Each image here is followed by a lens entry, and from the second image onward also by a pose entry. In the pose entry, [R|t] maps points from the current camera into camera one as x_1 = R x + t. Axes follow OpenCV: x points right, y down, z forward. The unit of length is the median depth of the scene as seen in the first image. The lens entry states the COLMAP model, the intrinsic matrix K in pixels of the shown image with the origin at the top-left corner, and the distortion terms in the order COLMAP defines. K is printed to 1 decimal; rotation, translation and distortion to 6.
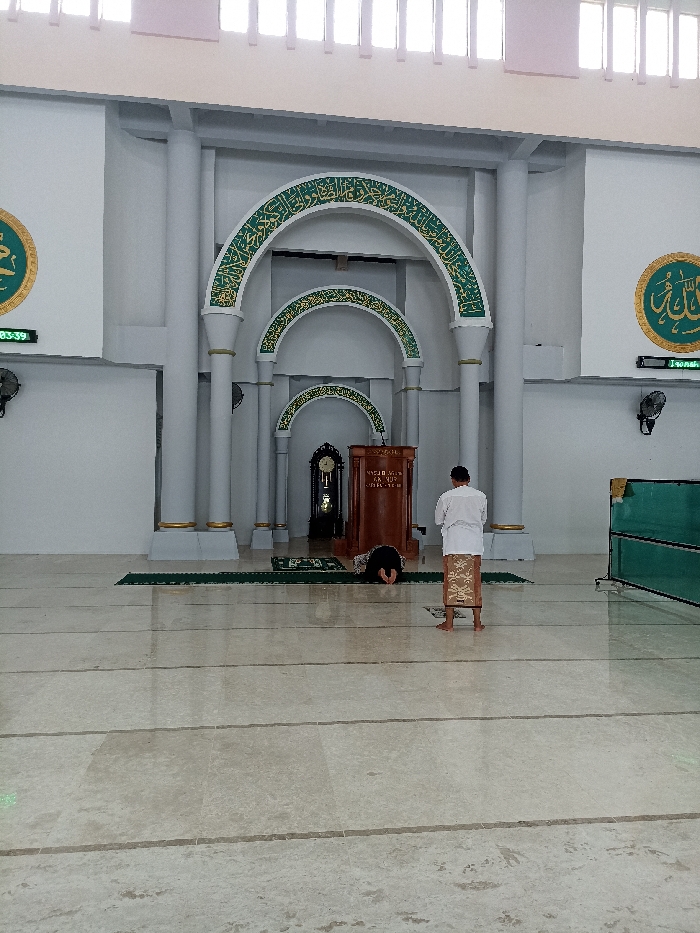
lens RADIAL K [[694.6, 0, 354.7], [0, 694.6, 465.8], [0, 0, 1]] dist [0.053905, 0.000511]
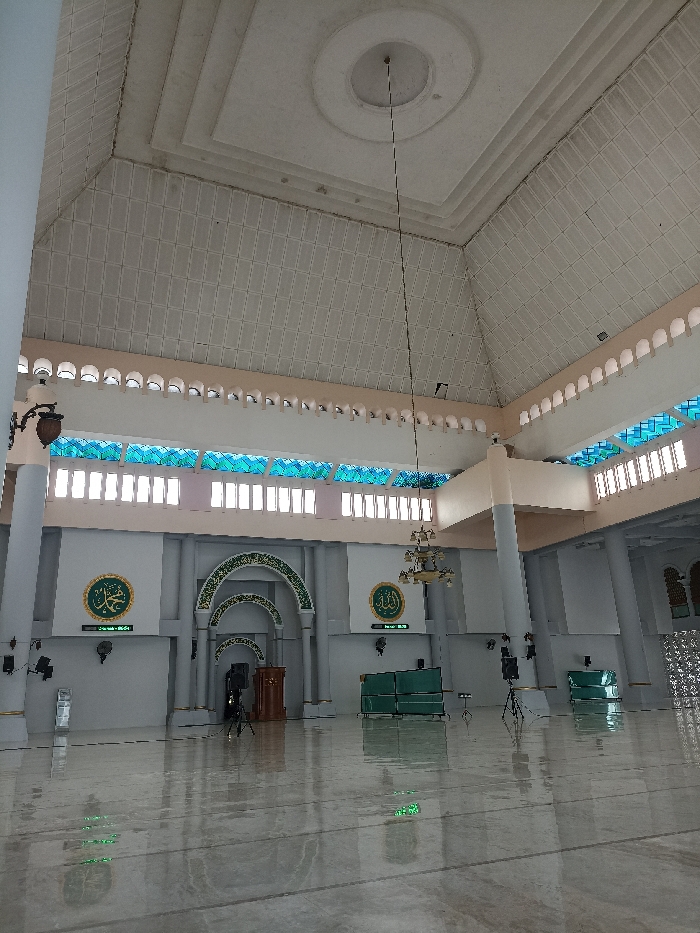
lens RADIAL K [[694.6, 0, 354.7], [0, 694.6, 465.8], [0, 0, 1]] dist [0.053905, 0.000511]
pose [[0.959562, 0.032069, 0.279666, -0.361168], [0.055136, 0.952835, -0.298437, 0.041637], [-0.276046, 0.301789, 0.912536, -1.395387]]
